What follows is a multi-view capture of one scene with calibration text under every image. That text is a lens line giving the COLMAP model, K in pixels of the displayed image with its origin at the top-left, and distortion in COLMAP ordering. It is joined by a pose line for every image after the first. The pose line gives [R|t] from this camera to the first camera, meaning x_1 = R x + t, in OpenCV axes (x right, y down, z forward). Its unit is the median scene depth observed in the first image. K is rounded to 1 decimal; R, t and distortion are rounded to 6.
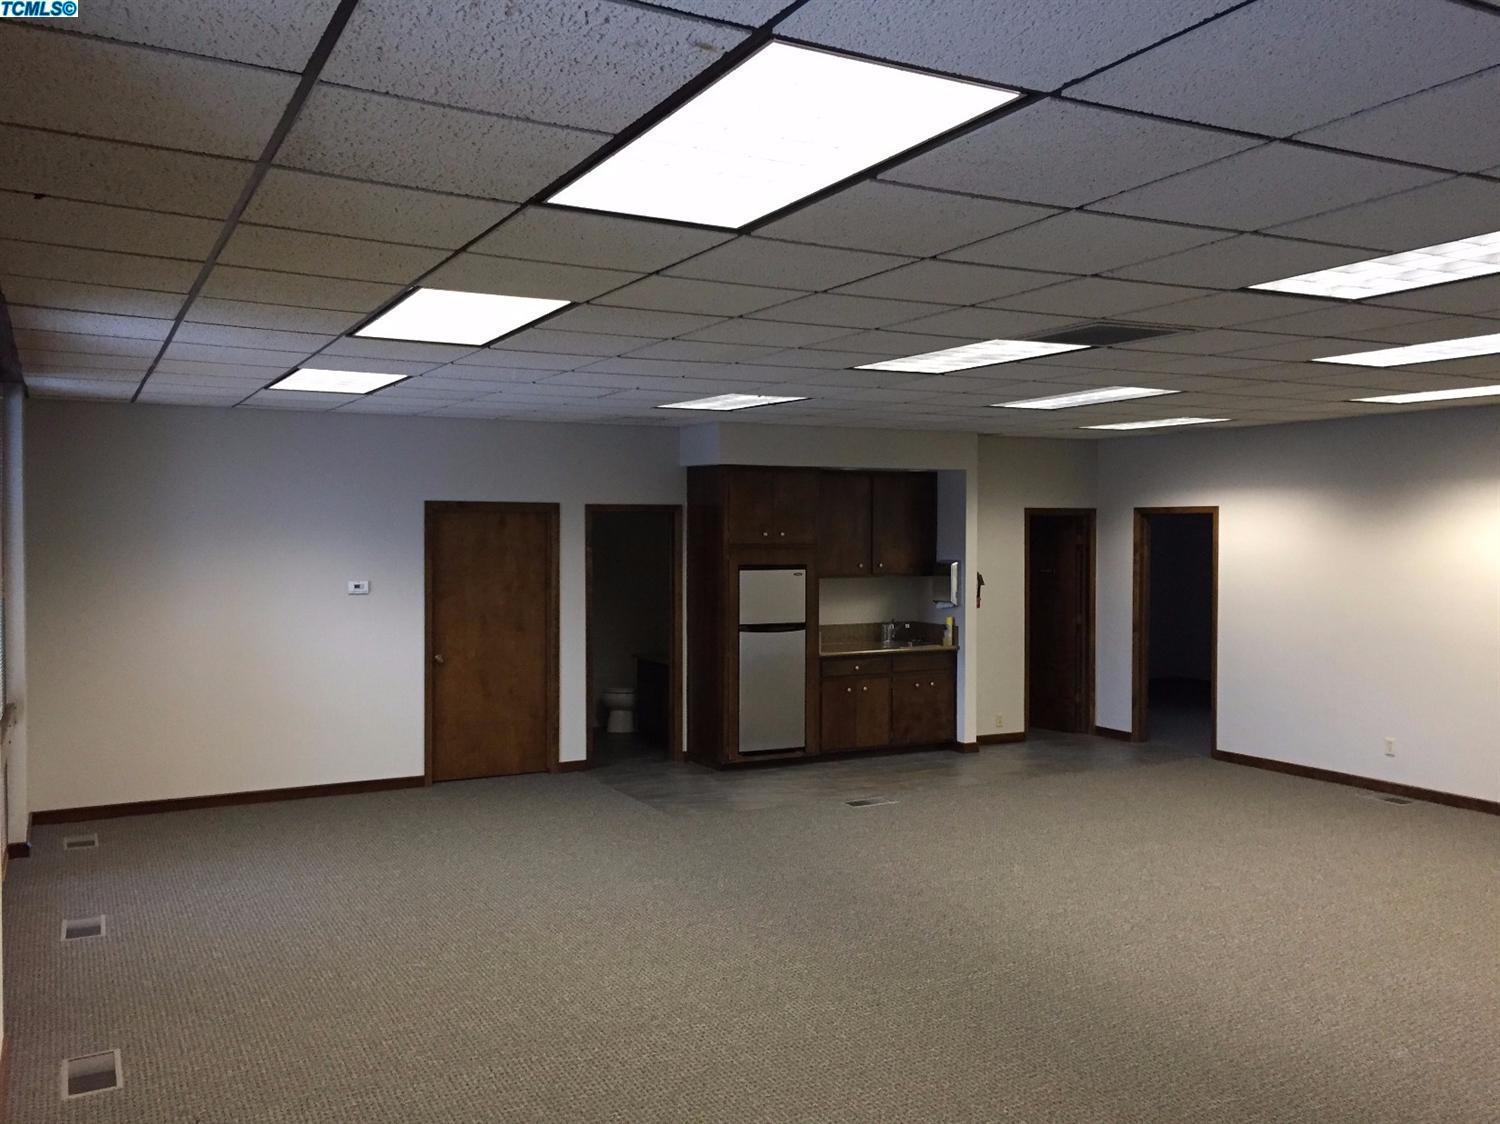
lens RADIAL K [[1264.5, 0, 745.0], [0, 1264.5, 558.4], [0, 0, 1]] dist [0.066985, -0.097085]
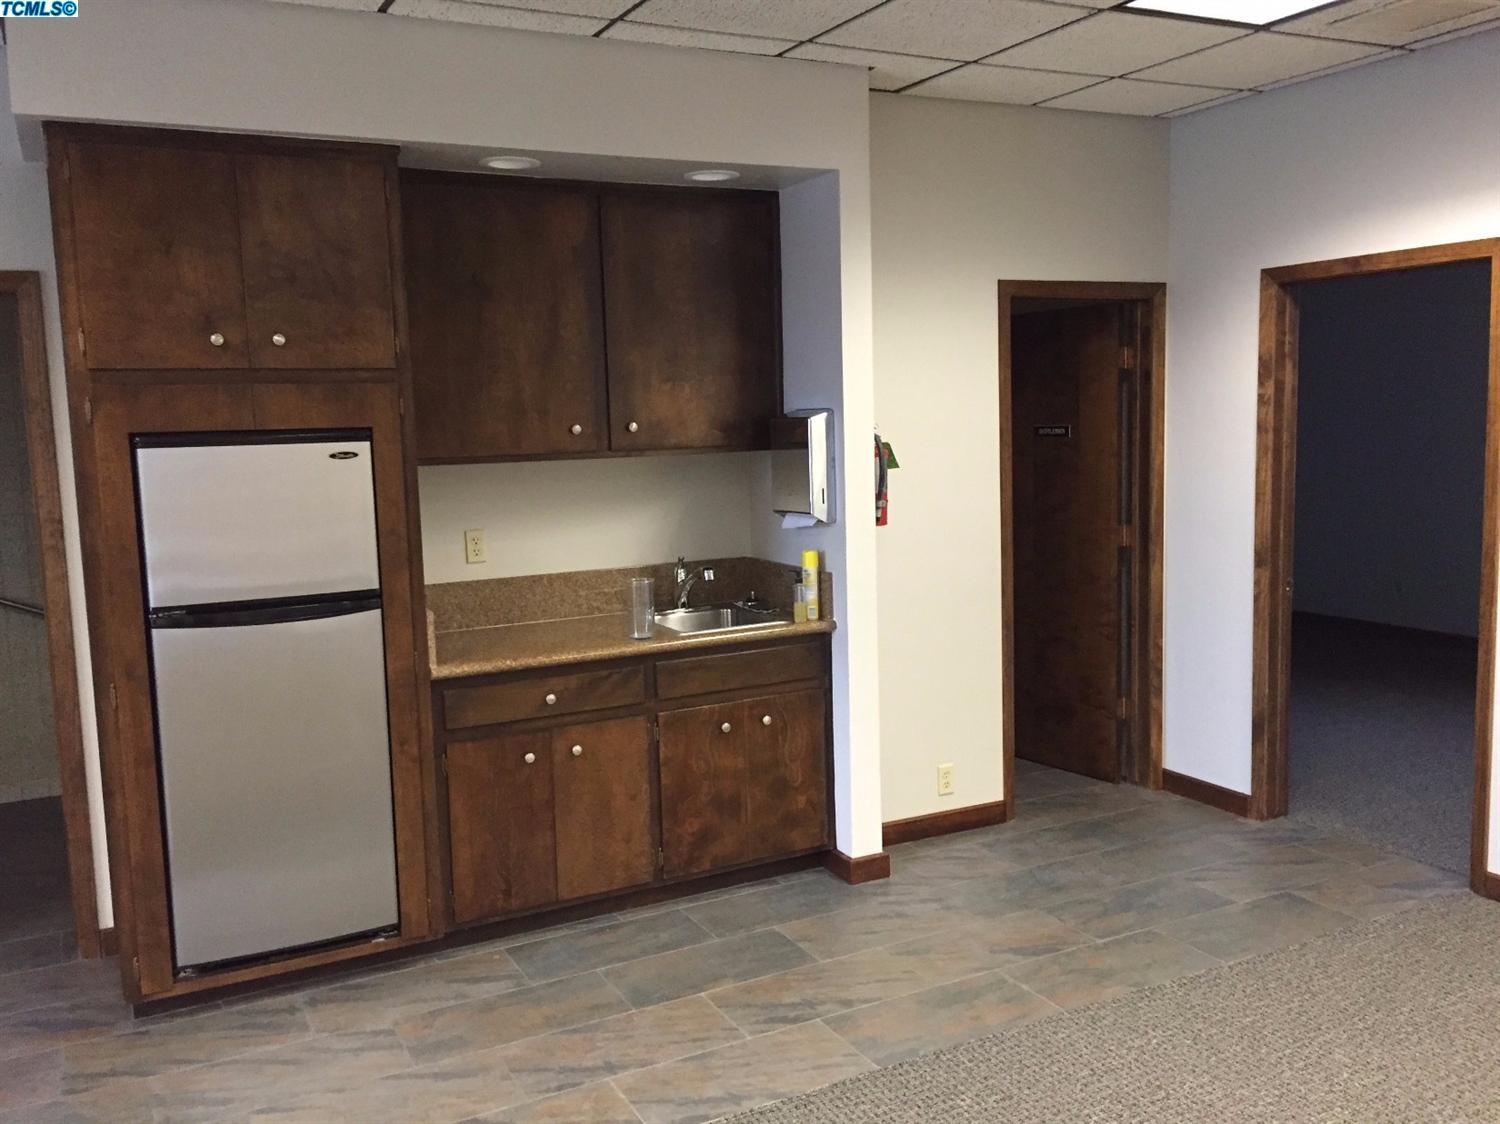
lens RADIAL K [[1264.5, 0, 745.0], [0, 1264.5, 558.4], [0, 0, 1]] dist [0.066985, -0.097085]
pose [[0.999500, -0.028528, -0.013612, 0.146585], [0.029688, 0.995093, 0.094390, 0.010212], [0.010852, -0.094747, 0.995442, 0.600976]]
